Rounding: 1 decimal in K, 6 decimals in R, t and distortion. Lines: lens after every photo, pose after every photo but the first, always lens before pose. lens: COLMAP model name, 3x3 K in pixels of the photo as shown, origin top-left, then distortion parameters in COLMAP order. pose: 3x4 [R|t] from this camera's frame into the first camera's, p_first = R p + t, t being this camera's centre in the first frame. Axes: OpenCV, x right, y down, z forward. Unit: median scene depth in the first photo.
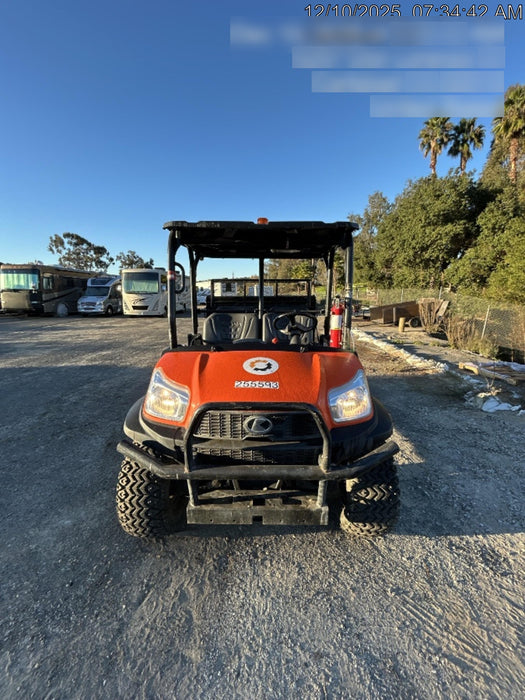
lens RADIAL K [[282.2, 0, 262.5], [0, 282.2, 350.0], [0, 0, 1]] dist [0.001408, 0.000431]
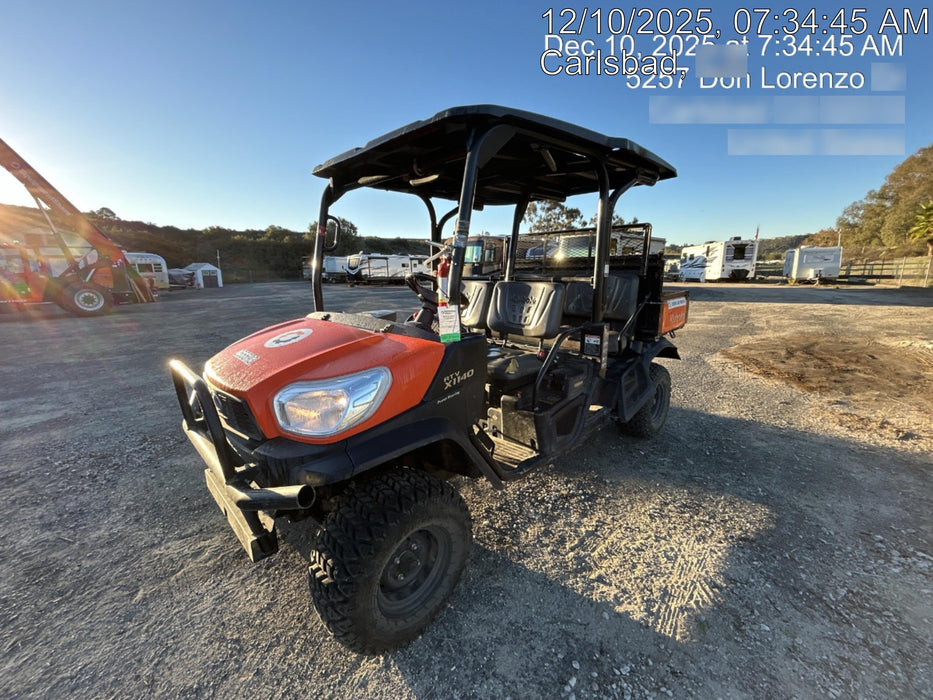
lens RADIAL K [[376.2, 0, 466.5], [0, 376.2, 350.0], [0, 0, 1]] dist [0.001408, 0.000431]
pose [[0.715334, 0.139011, -0.684816, 0.832402], [-0.123273, 0.989747, 0.072143, -0.035738], [0.687823, 0.032813, 0.725136, 0.460405]]
